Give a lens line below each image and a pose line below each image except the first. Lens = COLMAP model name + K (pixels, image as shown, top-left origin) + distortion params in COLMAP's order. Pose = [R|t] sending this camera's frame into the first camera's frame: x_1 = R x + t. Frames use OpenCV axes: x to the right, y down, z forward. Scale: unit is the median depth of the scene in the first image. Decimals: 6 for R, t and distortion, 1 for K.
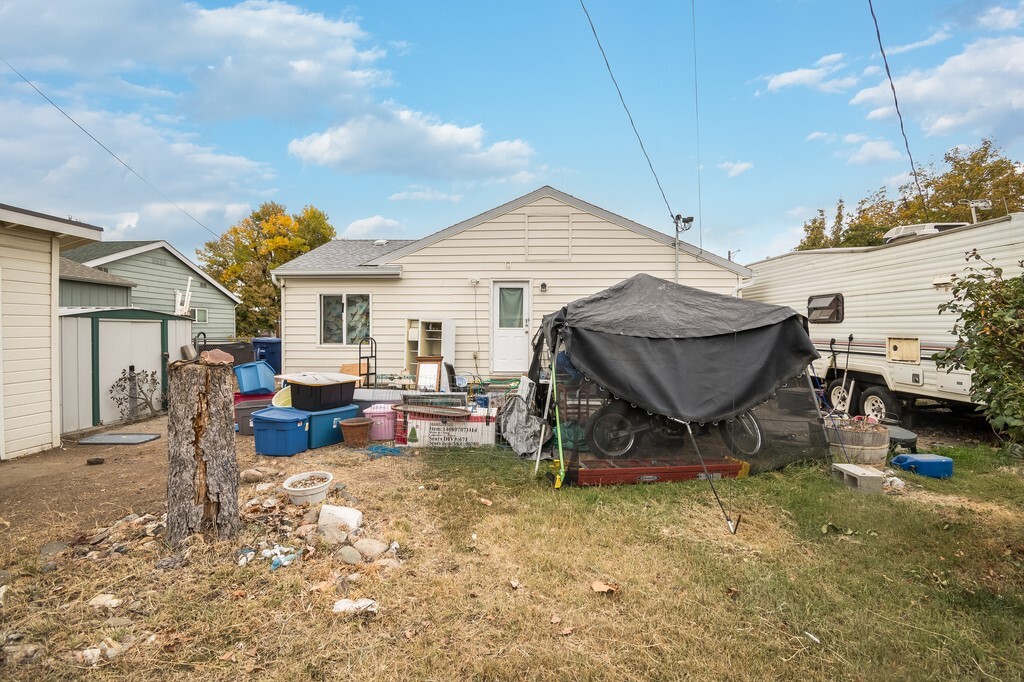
lens RADIAL K [[451.7, 0, 512.5], [0, 451.7, 338.8], [0, 0, 1]] dist [-0.016510, -0.001713]
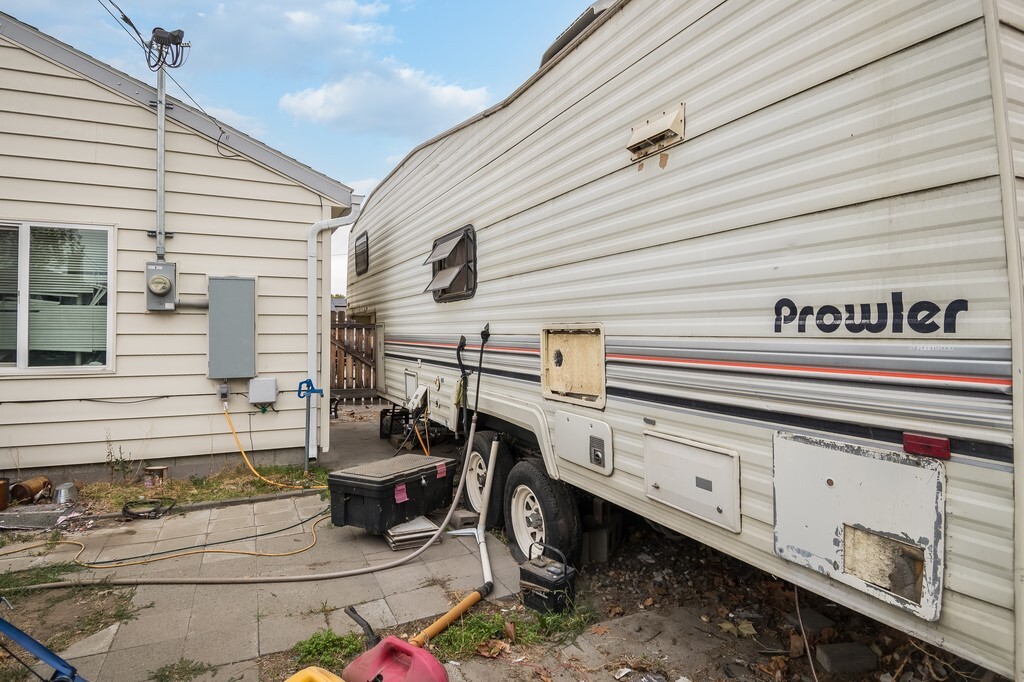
lens RADIAL K [[564.9, 0, 511.1], [0, 564.9, 336.3], [0, 0, 1]] dist [0.002069, 0.000055]
pose [[0.891334, 0.000845, 0.453347, 0.552479], [0.006514, 0.999871, -0.014671, 0.008397], [-0.453301, 0.016029, 0.891213, 0.548705]]
